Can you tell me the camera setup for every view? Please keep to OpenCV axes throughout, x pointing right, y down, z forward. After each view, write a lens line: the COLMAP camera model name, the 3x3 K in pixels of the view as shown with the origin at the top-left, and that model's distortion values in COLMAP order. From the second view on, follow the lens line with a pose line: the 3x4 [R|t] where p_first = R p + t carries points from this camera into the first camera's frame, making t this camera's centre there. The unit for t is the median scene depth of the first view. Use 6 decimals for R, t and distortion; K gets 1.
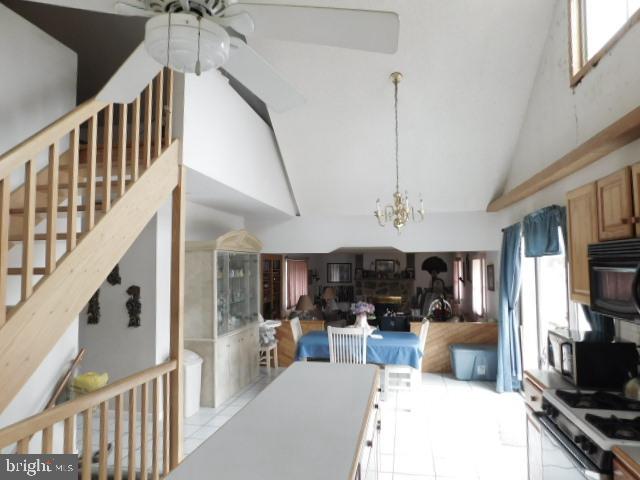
lens RADIAL K [[422.7, 0, 321.7], [0, 422.7, 238.8], [0, 0, 1]] dist [-0.063852, 0.046739]
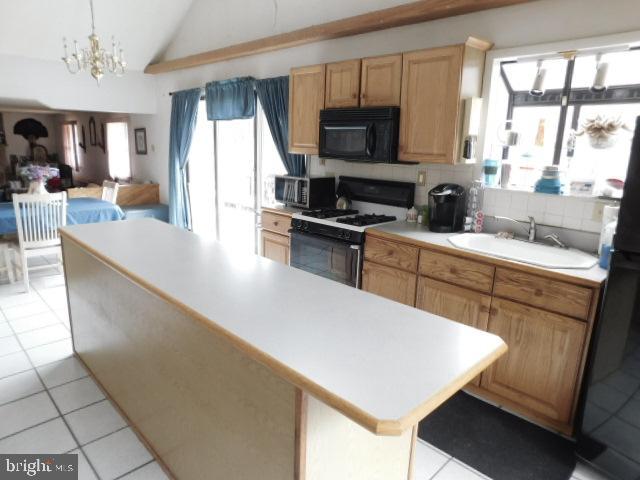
lens RADIAL K [[422.7, 0, 317.2], [0, 422.7, 242.3], [0, 0, 1]] dist [-0.063852, 0.046739]
pose [[0.569347, -0.170938, 0.804130, -0.144038], [-0.084432, 0.960813, 0.264025, 0.016574], [-0.817750, -0.218216, 0.532603, 0.034009]]
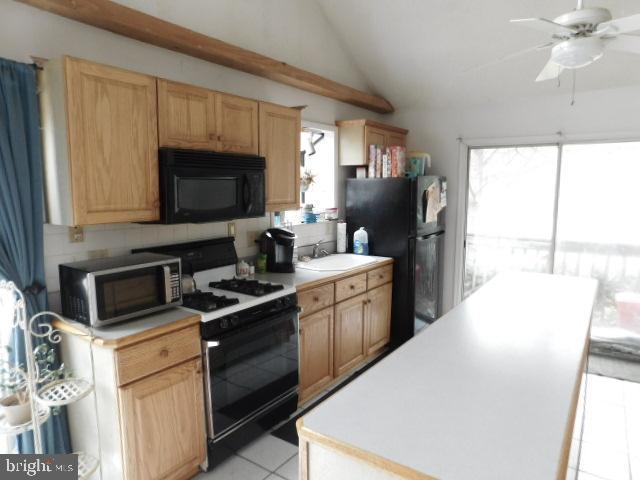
lens RADIAL K [[422.7, 0, 318.4], [0, 422.7, 239.3], [0, 0, 1]] dist [-0.063852, 0.046739]
pose [[-0.911442, -0.053528, 0.407932, -0.008948], [-0.028423, 0.997324, 0.067363, 0.032881], [-0.410446, 0.049803, -0.910524, 0.408548]]
